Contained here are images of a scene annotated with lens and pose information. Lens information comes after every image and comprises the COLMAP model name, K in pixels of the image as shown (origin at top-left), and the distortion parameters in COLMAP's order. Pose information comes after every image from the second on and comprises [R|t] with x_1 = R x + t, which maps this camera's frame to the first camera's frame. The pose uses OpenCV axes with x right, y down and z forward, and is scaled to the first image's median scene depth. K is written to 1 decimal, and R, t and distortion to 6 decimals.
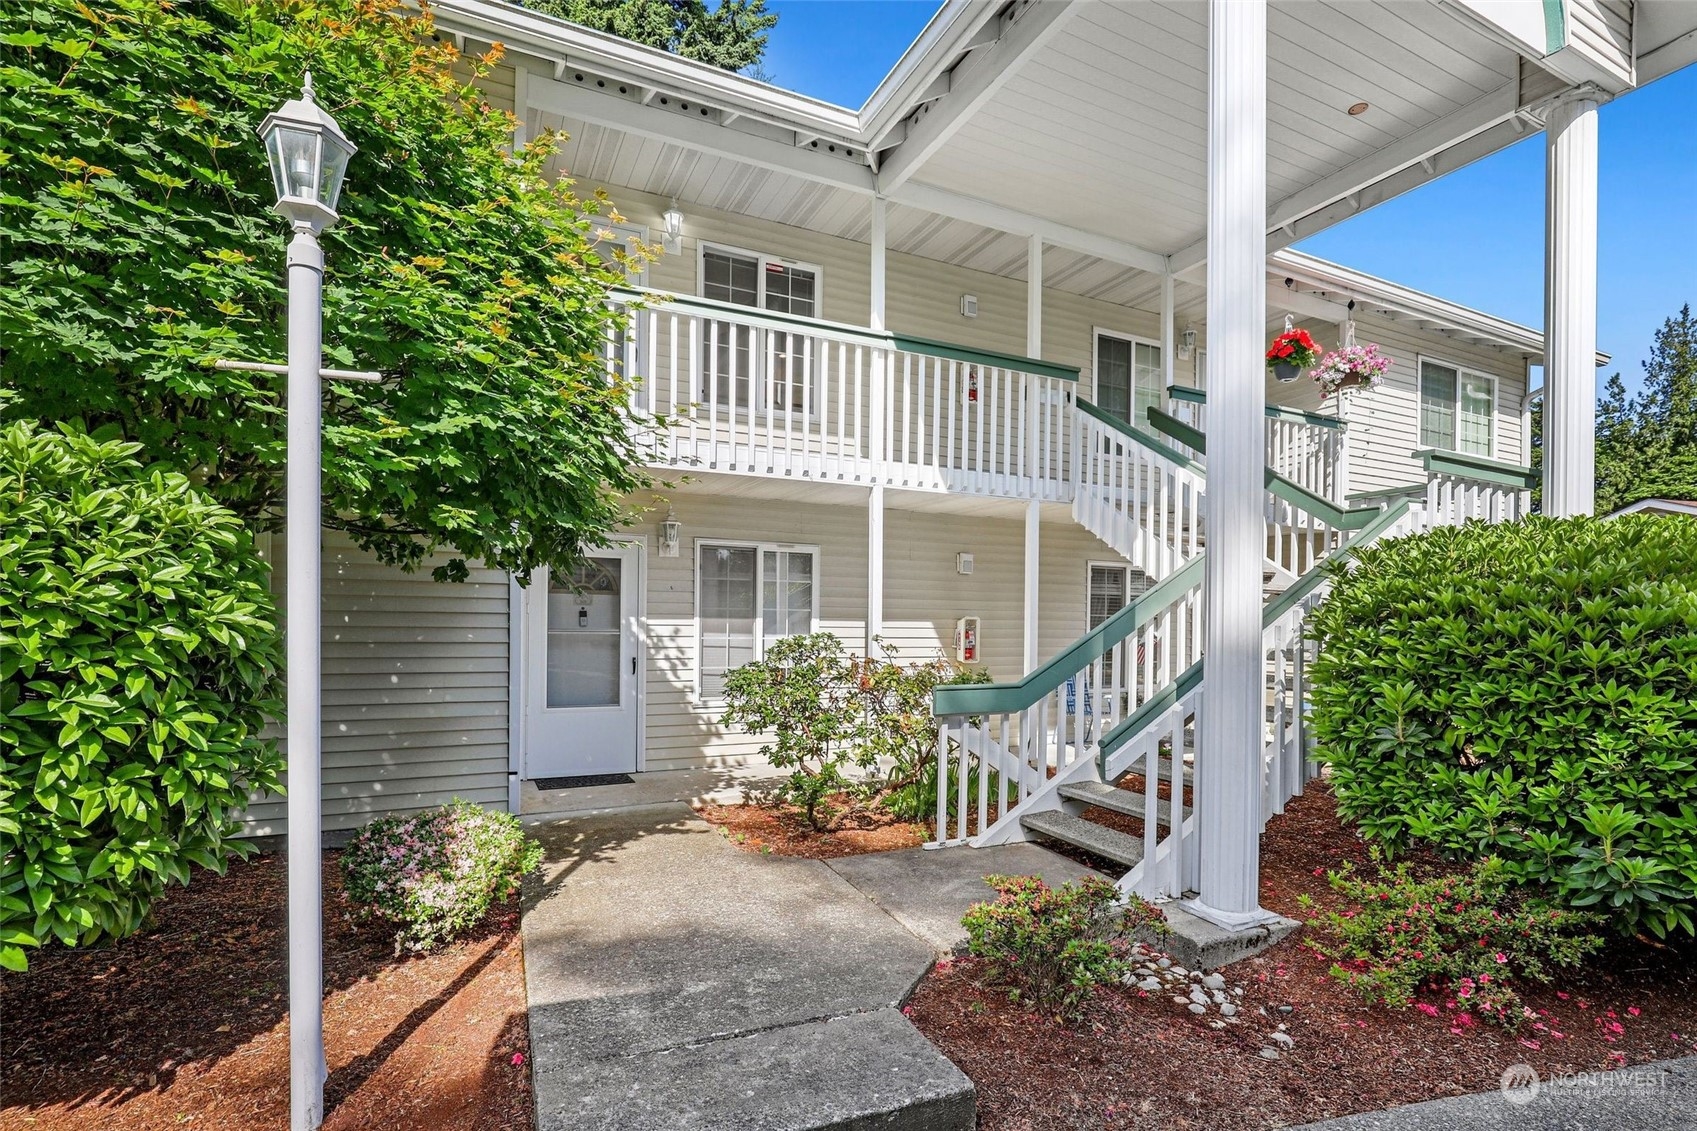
lens RADIAL K [[792.8, 0, 838.2], [0, 792.8, 601.7], [0, 0, 1]] dist [0.023911, 0.000123]
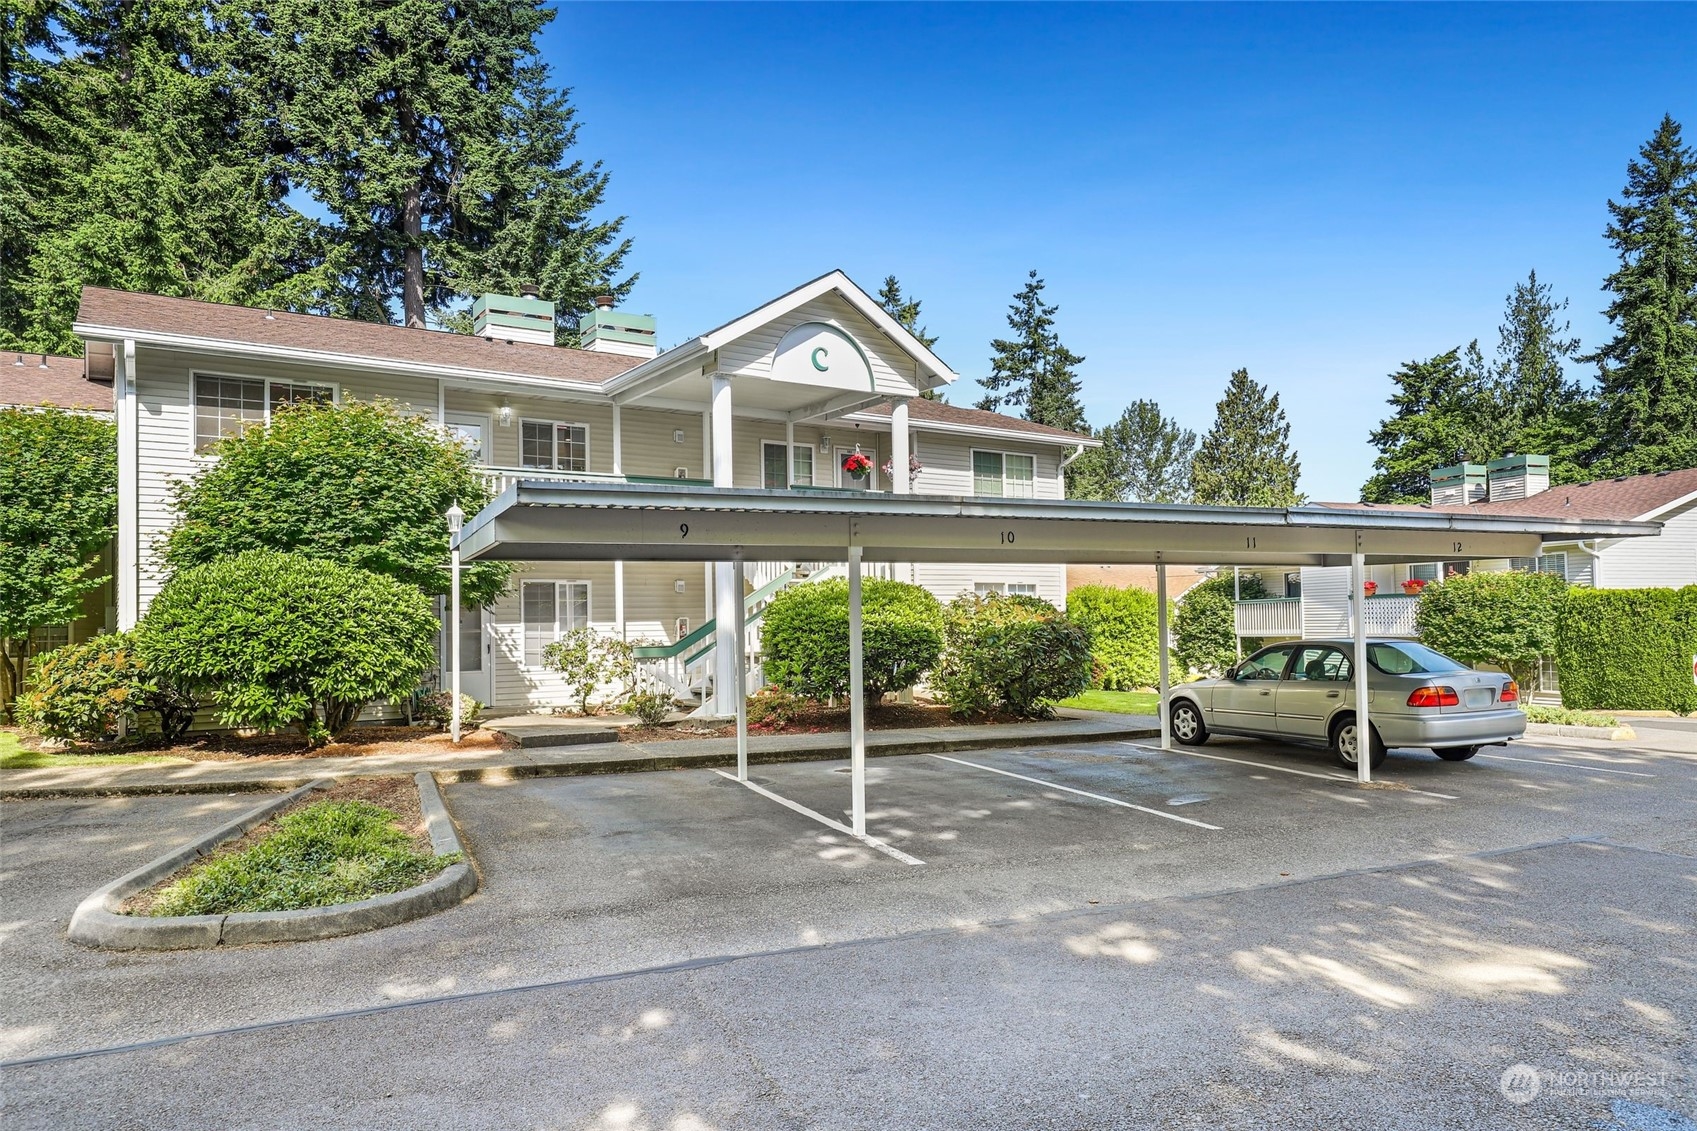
lens RADIAL K [[1210.9, 0, 848.5], [0, 1210.9, 565.5], [0, 0, 1]] dist [0.010896, 0.001955]
pose [[0.988421, -0.023284, 0.149939, 0.143159], [0.027314, 0.999317, -0.024880, -0.020610], [-0.149257, 0.028687, 0.988382, -1.805867]]
